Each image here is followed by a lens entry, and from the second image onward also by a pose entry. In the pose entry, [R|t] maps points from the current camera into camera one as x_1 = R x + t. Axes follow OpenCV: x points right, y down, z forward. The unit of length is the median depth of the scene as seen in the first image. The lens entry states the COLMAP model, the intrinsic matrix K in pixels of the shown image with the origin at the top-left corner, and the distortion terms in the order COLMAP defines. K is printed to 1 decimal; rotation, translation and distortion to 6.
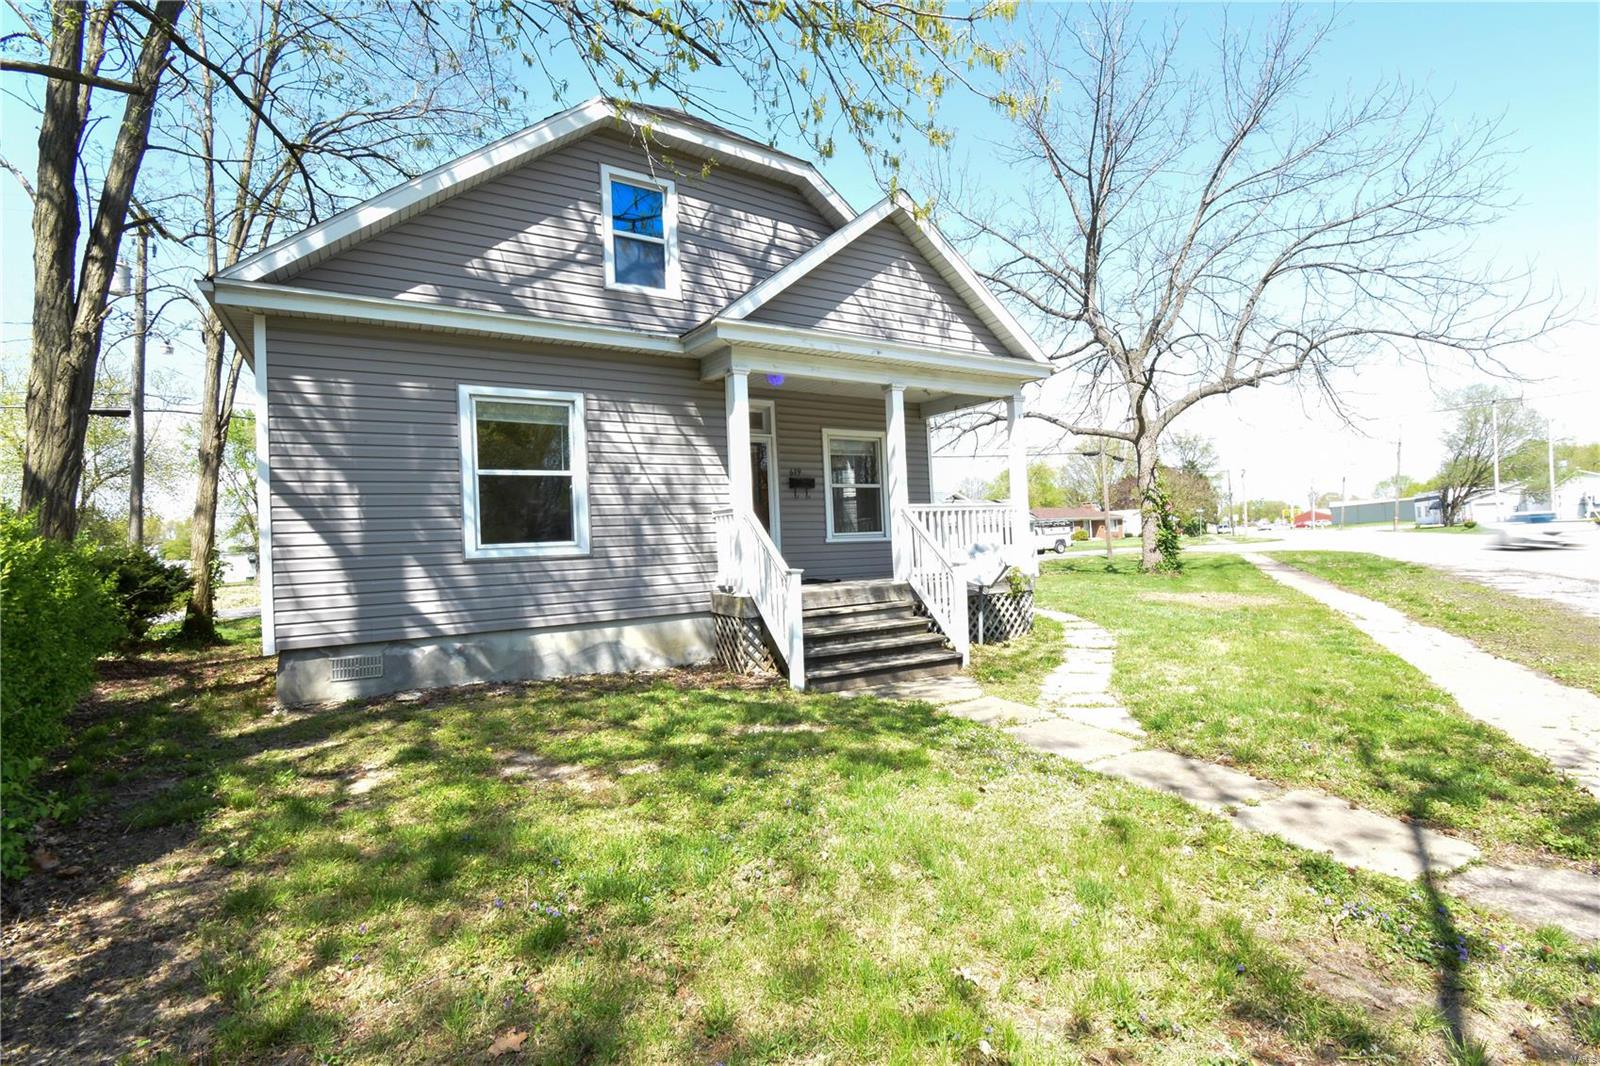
lens RADIAL K [[701.6, 0, 802.7], [0, 701.6, 526.2], [0, 0, 1]] dist [0.015592, -0.022738]
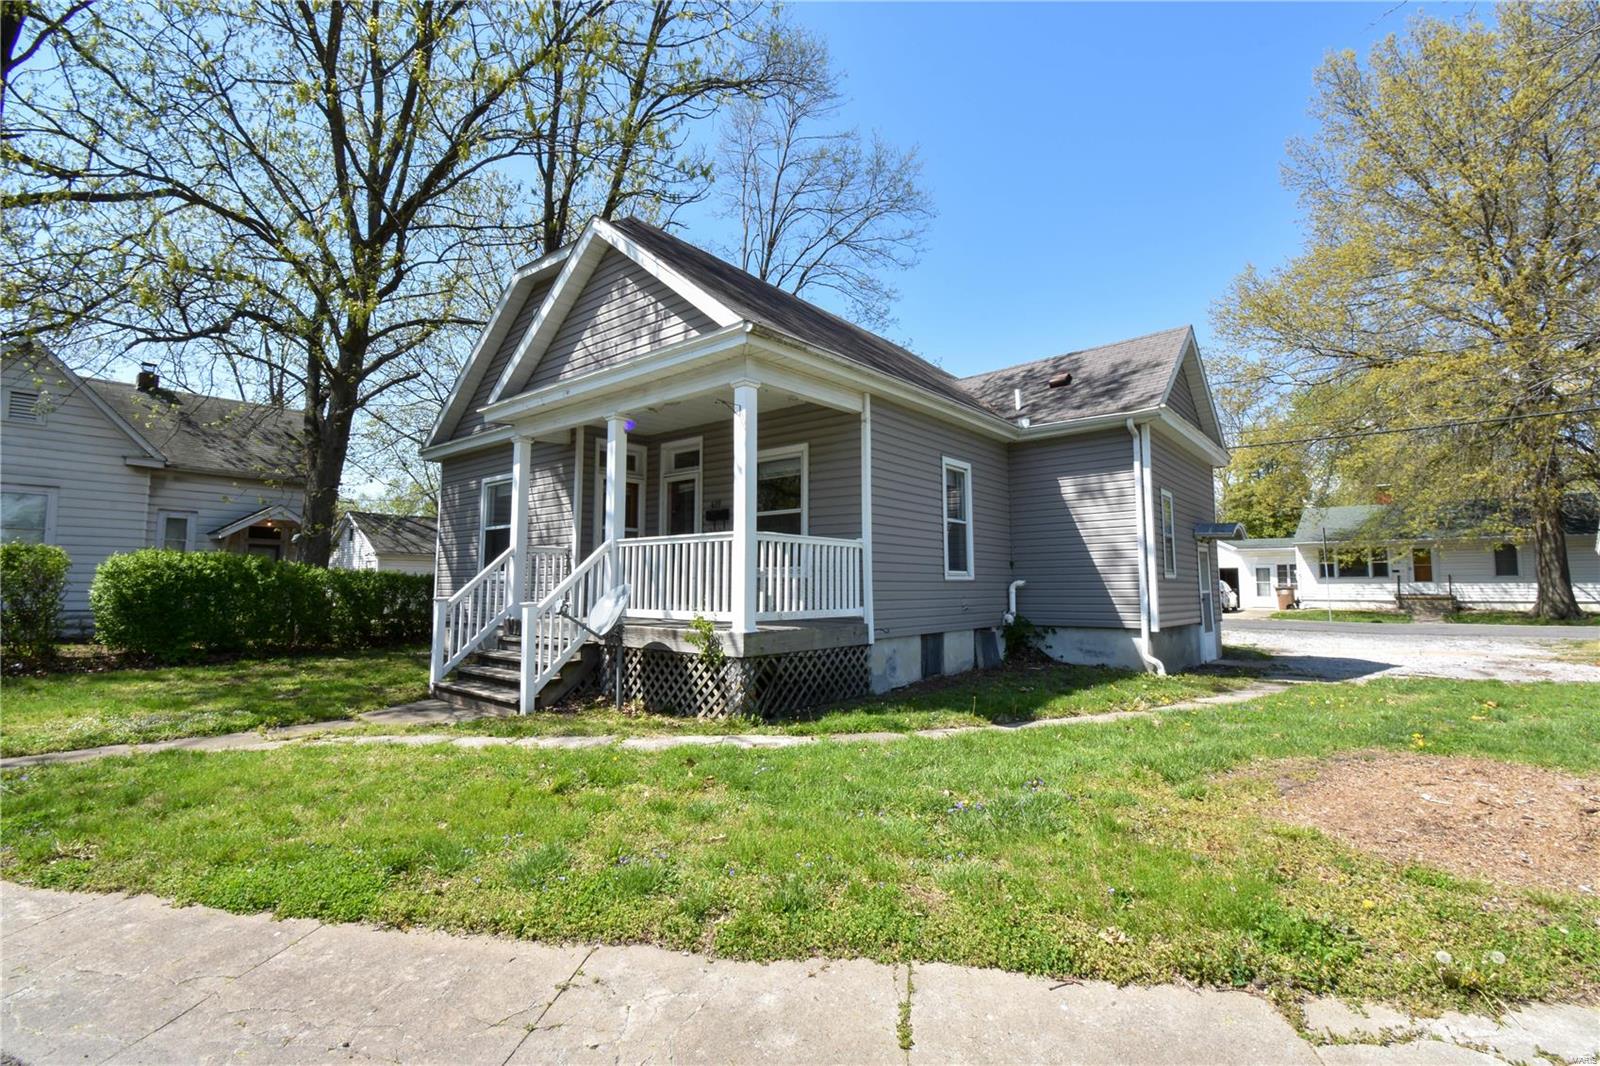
lens RADIAL K [[701.6, 0, 802.7], [0, 701.6, 526.2], [0, 0, 1]] dist [0.015592, -0.022738]
pose [[0.339080, -0.035540, -0.940086, 1.060480], [0.011500, 0.999368, -0.033633, -0.013470], [0.940687, 0.000593, 0.339274, 0.878546]]
